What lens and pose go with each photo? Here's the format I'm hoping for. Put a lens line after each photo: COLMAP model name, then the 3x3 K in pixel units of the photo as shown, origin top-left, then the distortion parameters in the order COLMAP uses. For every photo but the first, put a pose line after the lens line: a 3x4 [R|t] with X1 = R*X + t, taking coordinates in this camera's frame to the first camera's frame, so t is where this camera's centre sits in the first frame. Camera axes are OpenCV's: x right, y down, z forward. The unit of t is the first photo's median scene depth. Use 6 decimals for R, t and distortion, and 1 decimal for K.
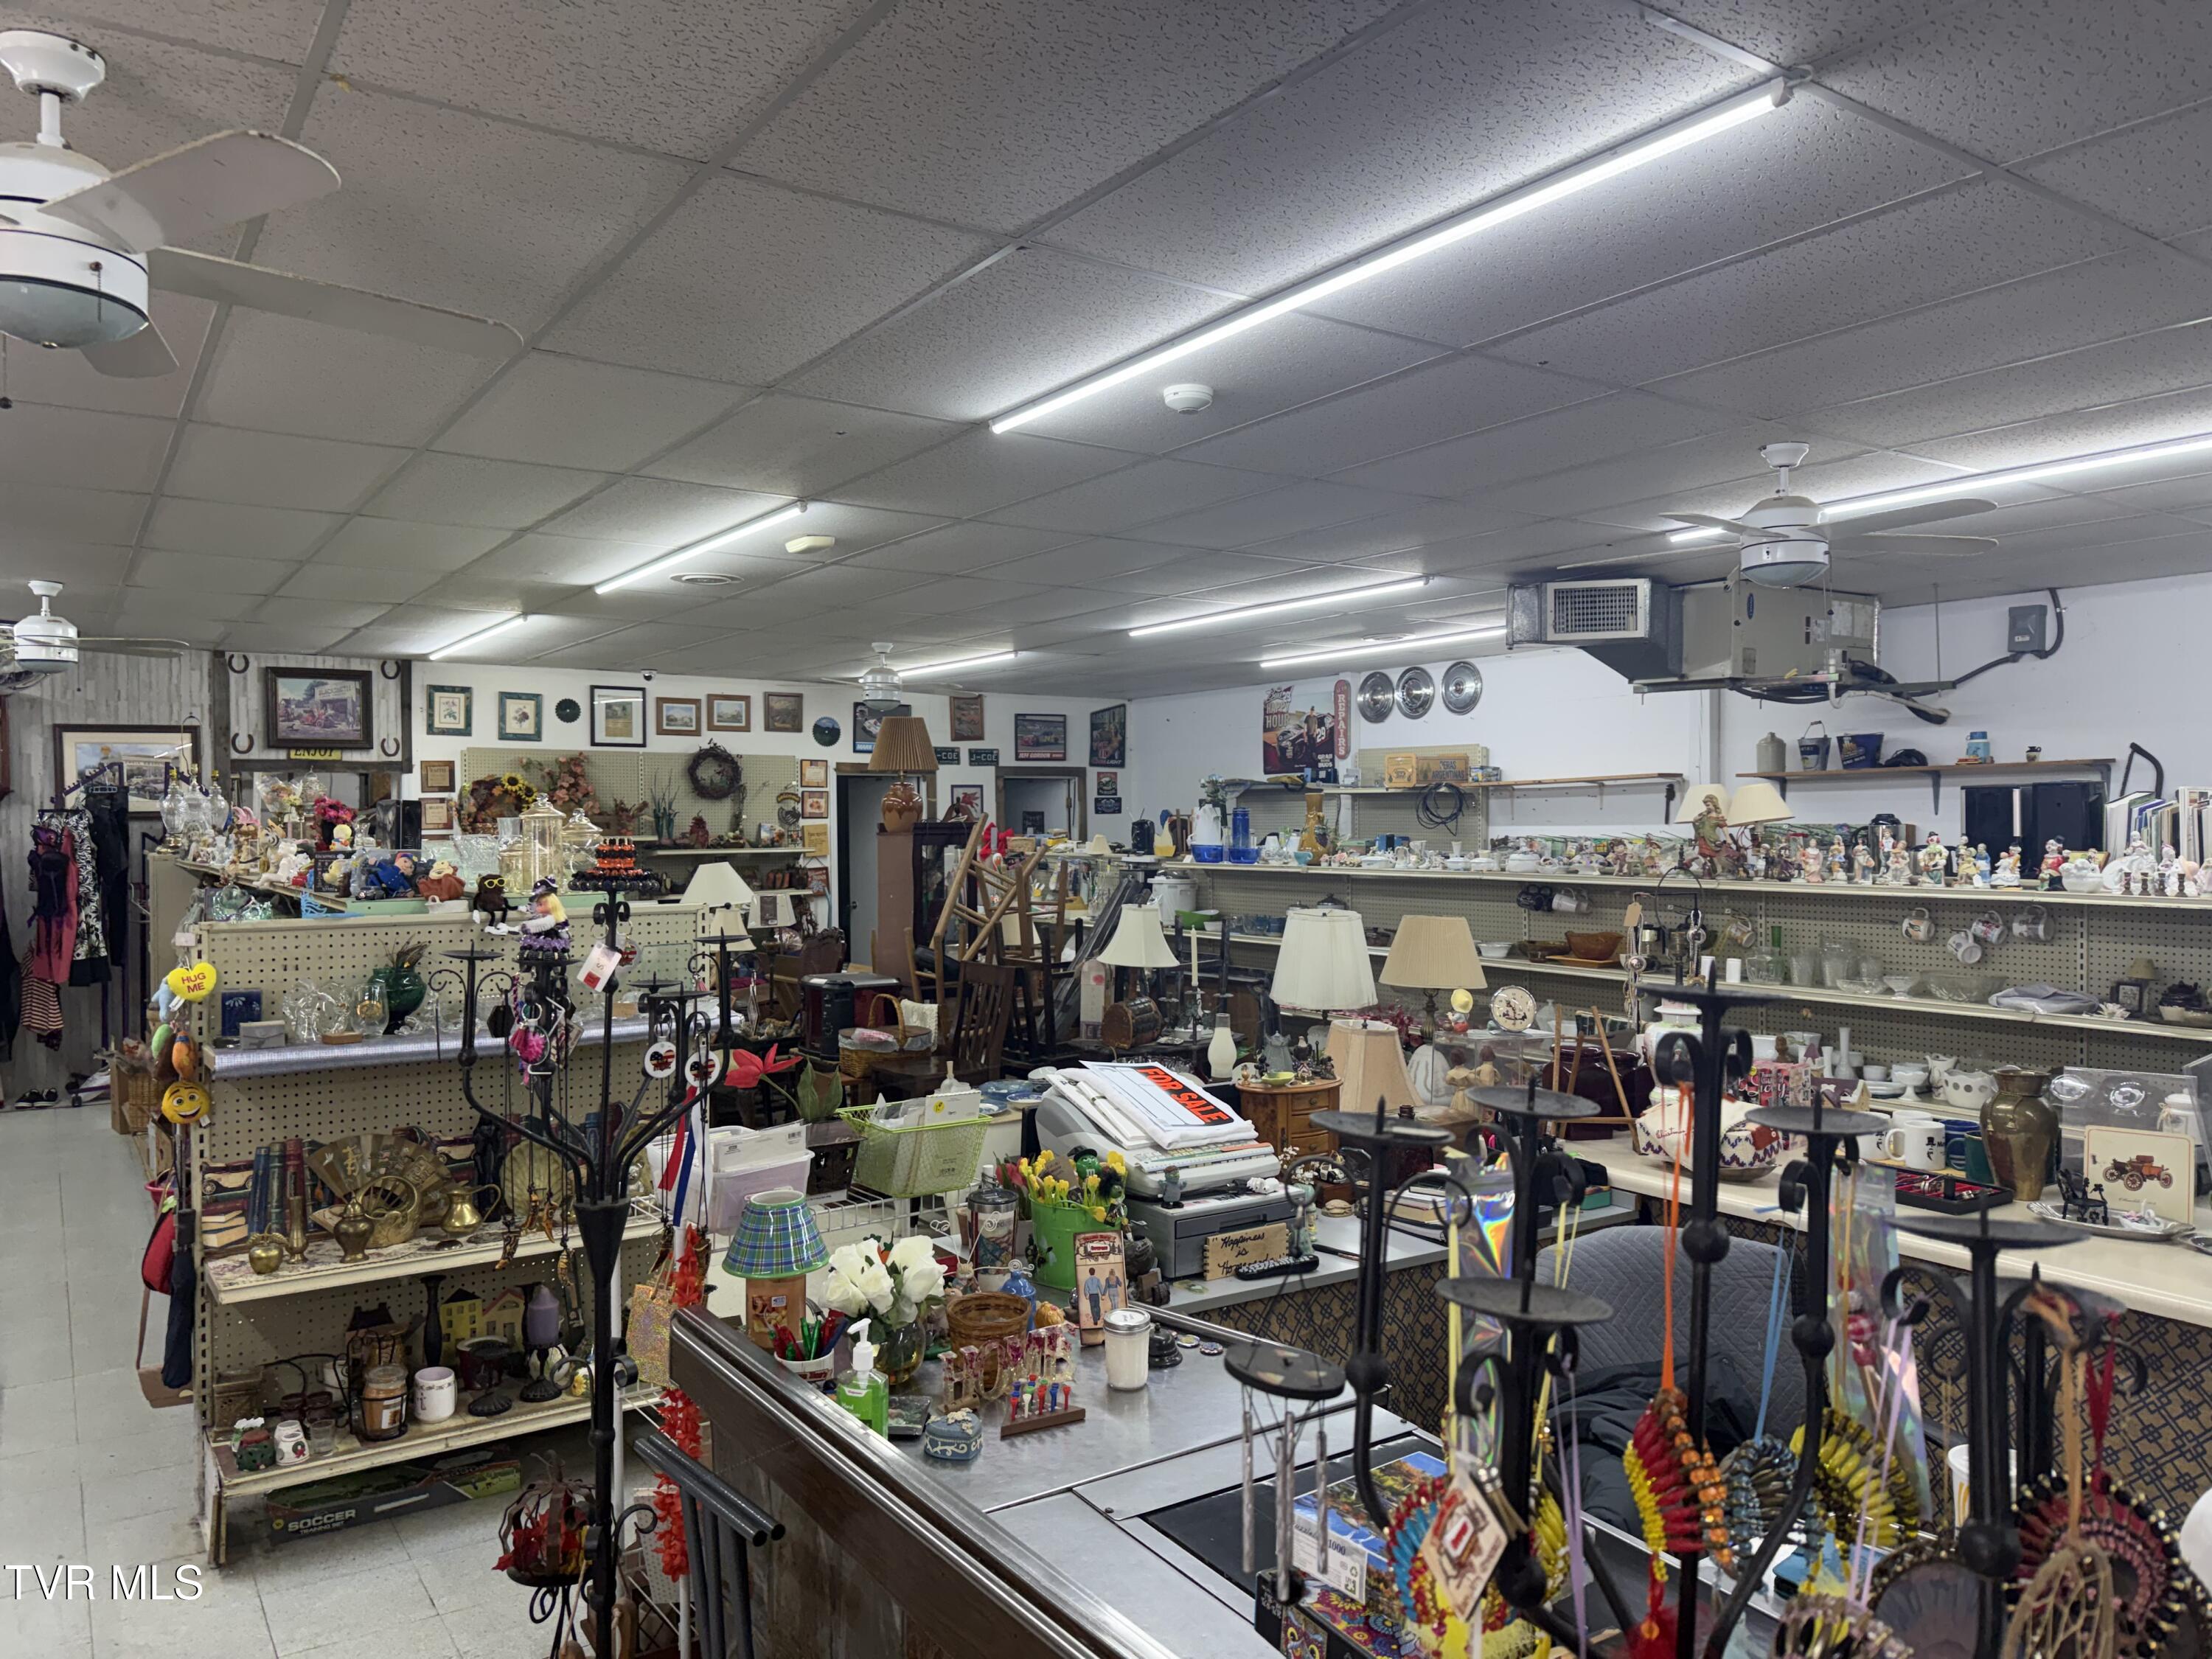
lens RADIAL K [[1552.0, 0, 1137.1], [0, 1552.0, 841.7], [0, 0, 1]] dist [0.055734, -0.086154]
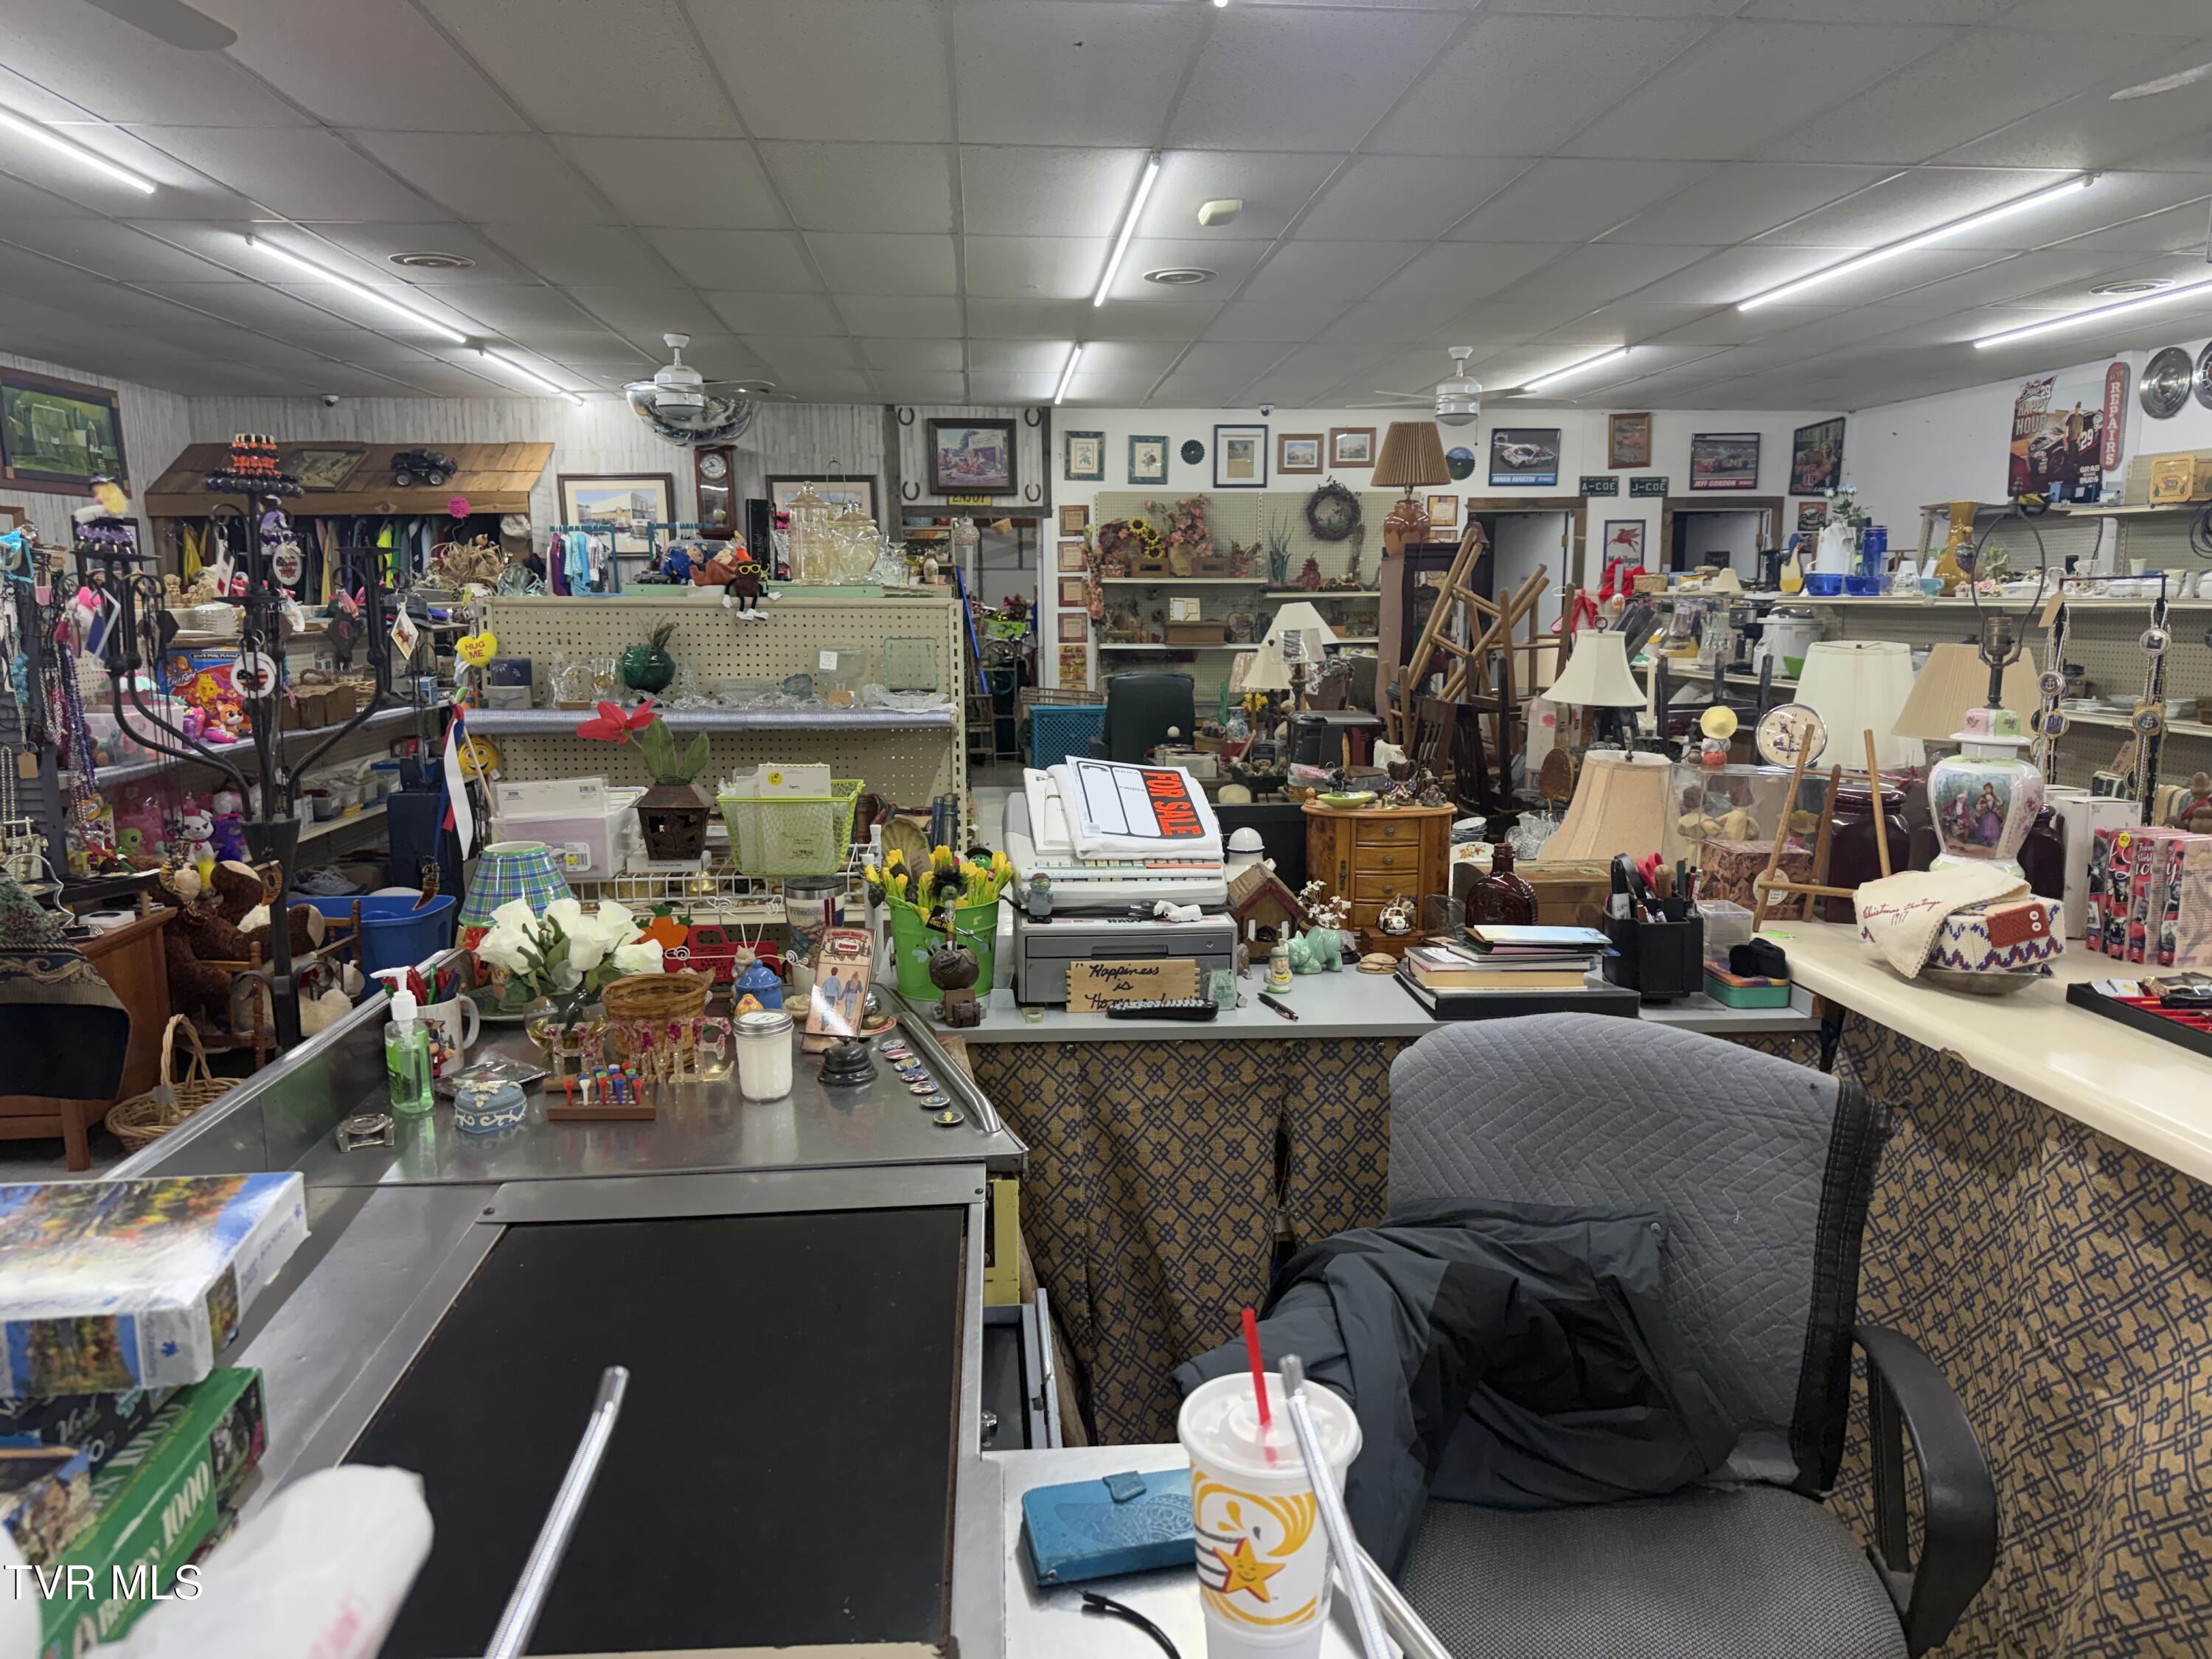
lens RADIAL K [[1550.1, 0, 1121.8], [0, 1550.1, 839.9], [0, 0, 1]] dist [0.164174, -0.265979]
pose [[0.867081, 0.079306, -0.491814, 0.171288], [-0.008181, 0.989381, 0.145116, 0.026899], [0.498100, -0.121804, 0.858522, 0.119333]]
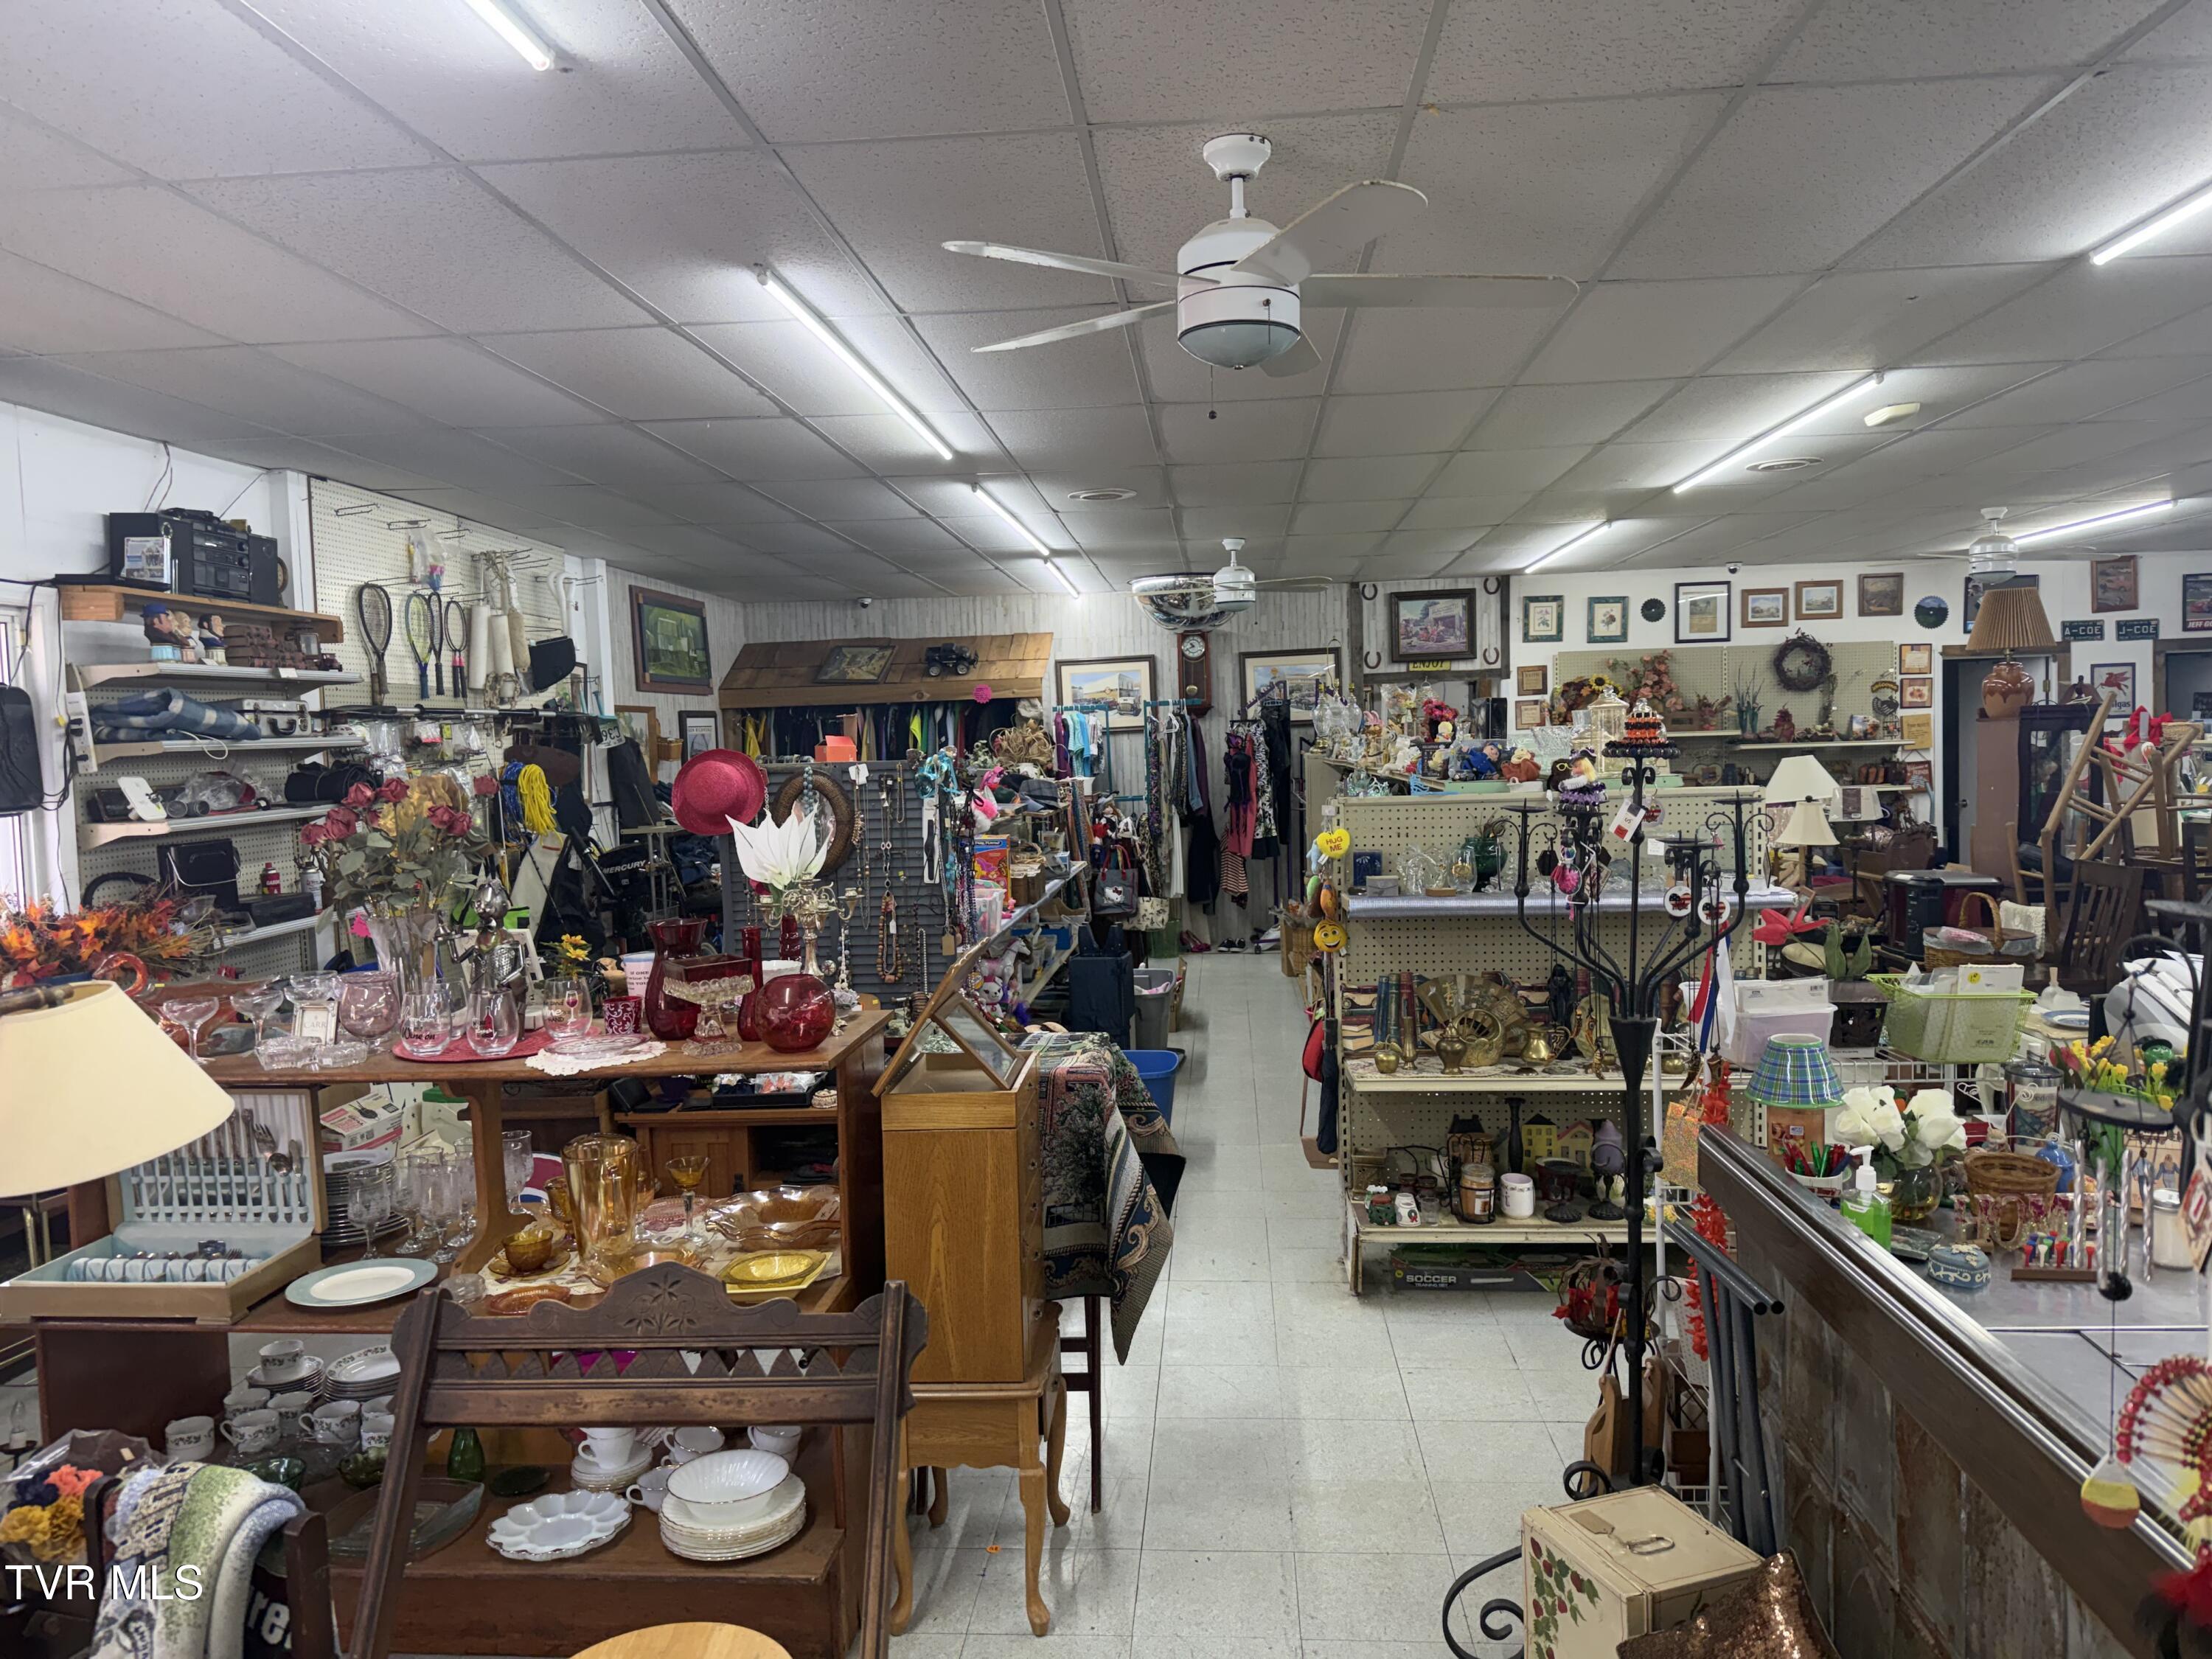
lens RADIAL K [[1553.2, 0, 1106.0], [0, 1553.2, 829.5], [0, 0, 1]] dist [0.102020, -0.153096]
pose [[0.770788, 0.017875, -0.636841, 0.030611], [0.016714, 0.998695, 0.048260, 0.006134], [0.636873, -0.047843, 0.769483, -0.048185]]
